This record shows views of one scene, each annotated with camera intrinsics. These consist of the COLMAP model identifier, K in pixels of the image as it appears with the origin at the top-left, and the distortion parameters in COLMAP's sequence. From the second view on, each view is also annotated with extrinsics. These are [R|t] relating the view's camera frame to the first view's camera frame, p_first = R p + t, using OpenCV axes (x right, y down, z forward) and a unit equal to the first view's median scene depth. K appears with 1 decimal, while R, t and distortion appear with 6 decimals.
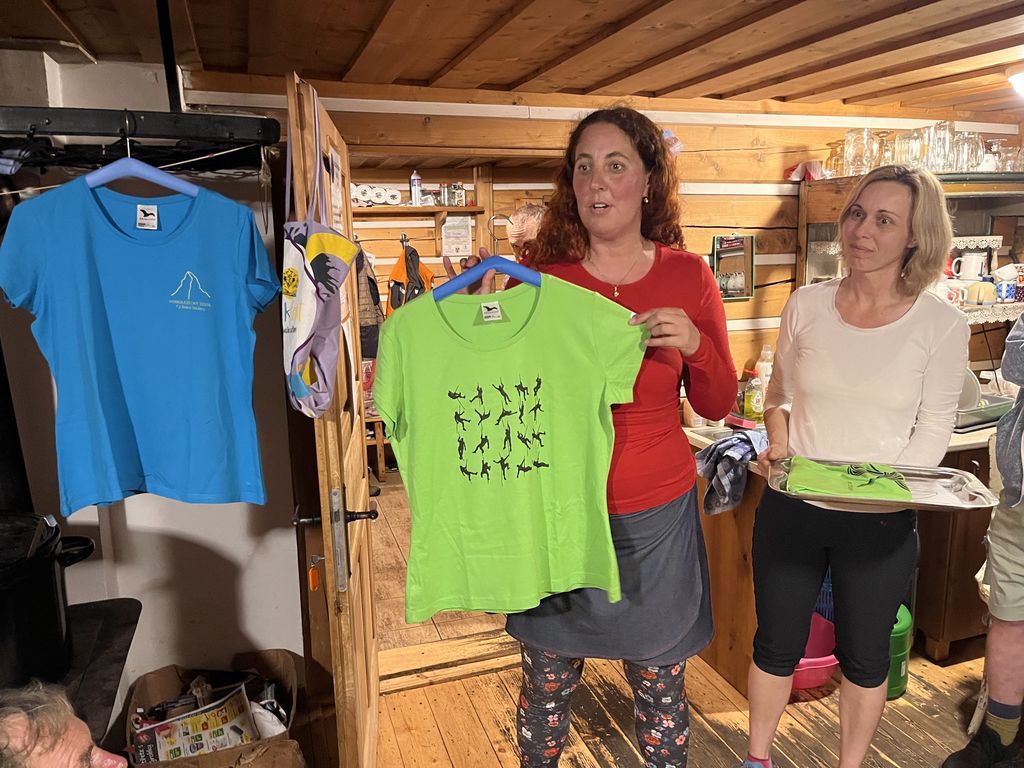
lens RADIAL K [[772.5, 0, 510.5], [0, 772.5, 383.9], [0, 0, 1]] dist [0.067947, -0.098956]
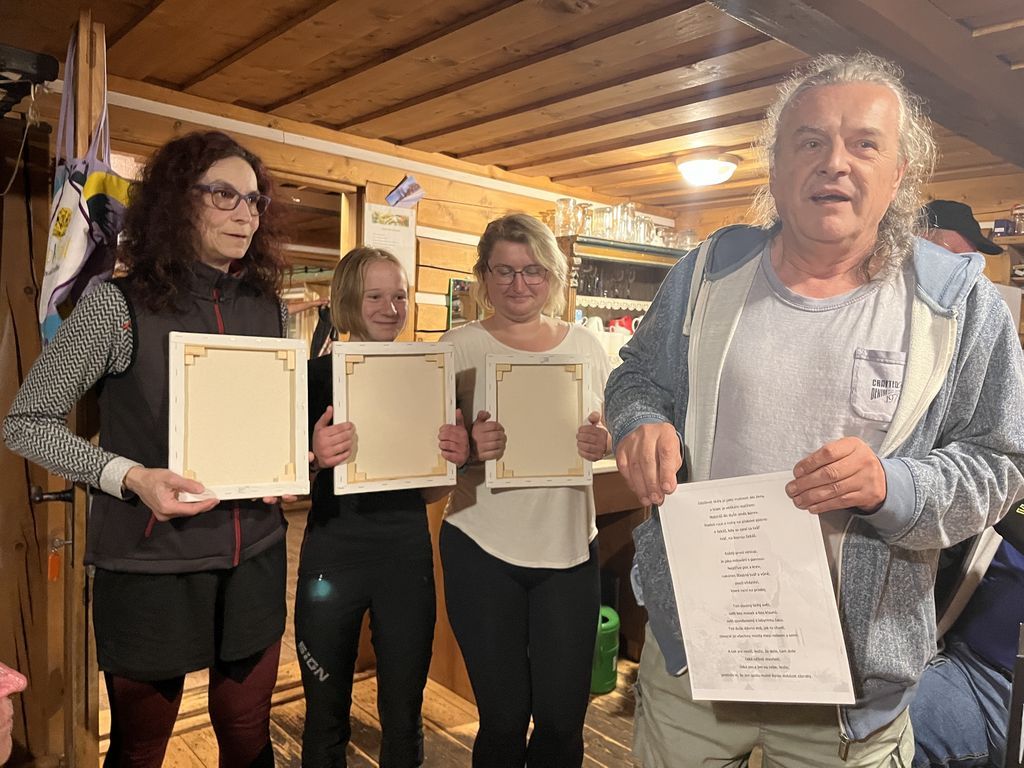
lens RADIAL K [[772.5, 0, 511.8], [0, 772.5, 370.3], [0, 0, 1]] dist [0.067947, -0.098956]
pose [[0.920659, 0.045003, 0.387766, -0.090430], [0.011191, 0.989882, -0.141453, 0.113320], [-0.390208, 0.134570, 0.910840, -0.014734]]
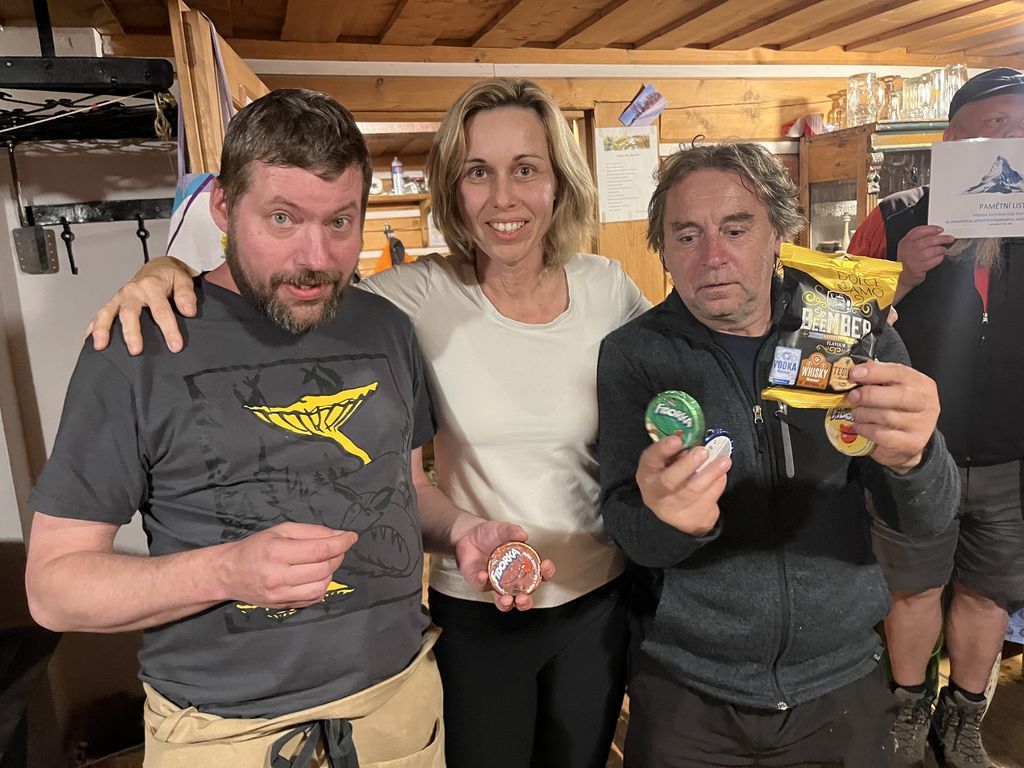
lens RADIAL K [[772.5, 0, 507.8], [0, 772.5, 383.5], [0, 0, 1]] dist [0.067947, -0.098956]
pose [[0.999076, -0.037521, -0.020979, 0.048666], [0.037505, 0.999296, -0.001160, 0.018316], [0.021008, 0.000372, 0.999779, 0.101022]]
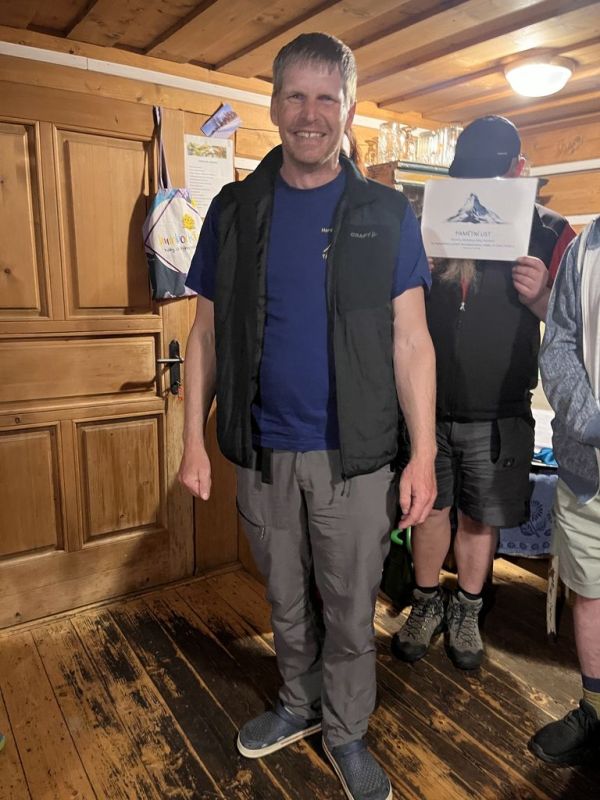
lens RADIAL K [[603.5, 0, 307.0], [0, 603.5, 404.9], [0, 0, 1]] dist [0.067947, -0.098956]
pose [[0.961933, -0.016537, 0.272785, 0.080534], [0.009226, 0.999564, 0.028062, 0.077149], [-0.273130, -0.024477, 0.961666, 0.166490]]
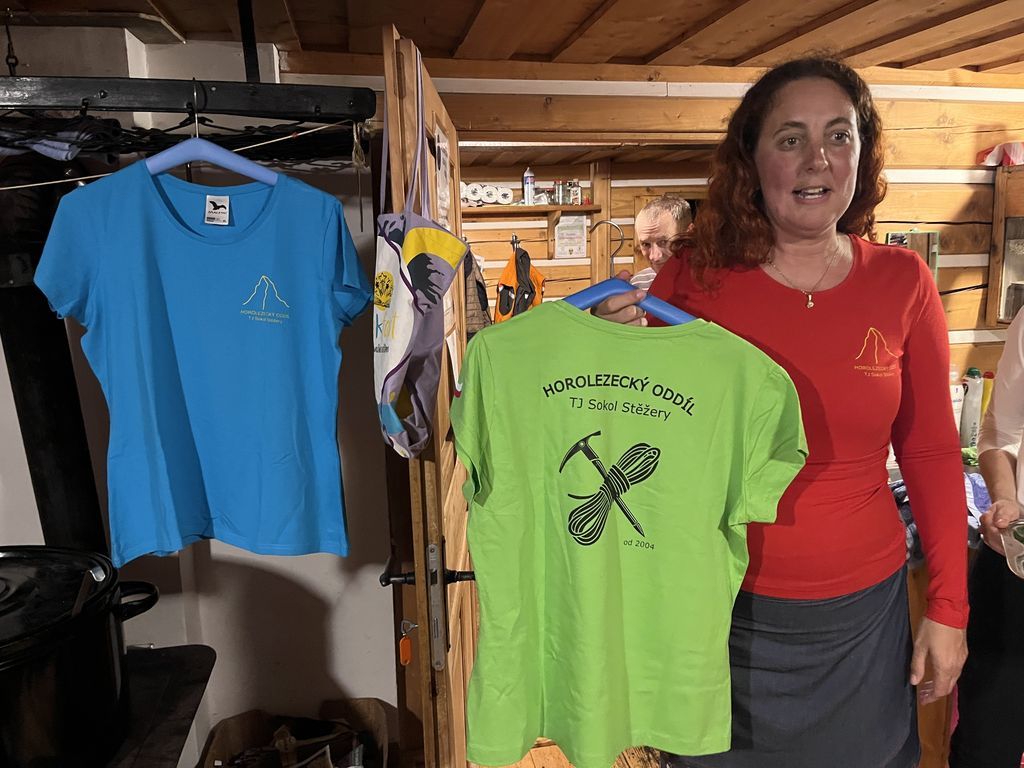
lens RADIAL K [[772.5, 0, 509.4], [0, 772.5, 381.7], [0, 0, 1]] dist [0.067947, -0.098956]
pose [[0.990613, 0.020326, -0.135178, -0.027256], [-0.021210, 0.999762, -0.005106, -0.021283], [0.135042, 0.007925, 0.990808, 0.140760]]
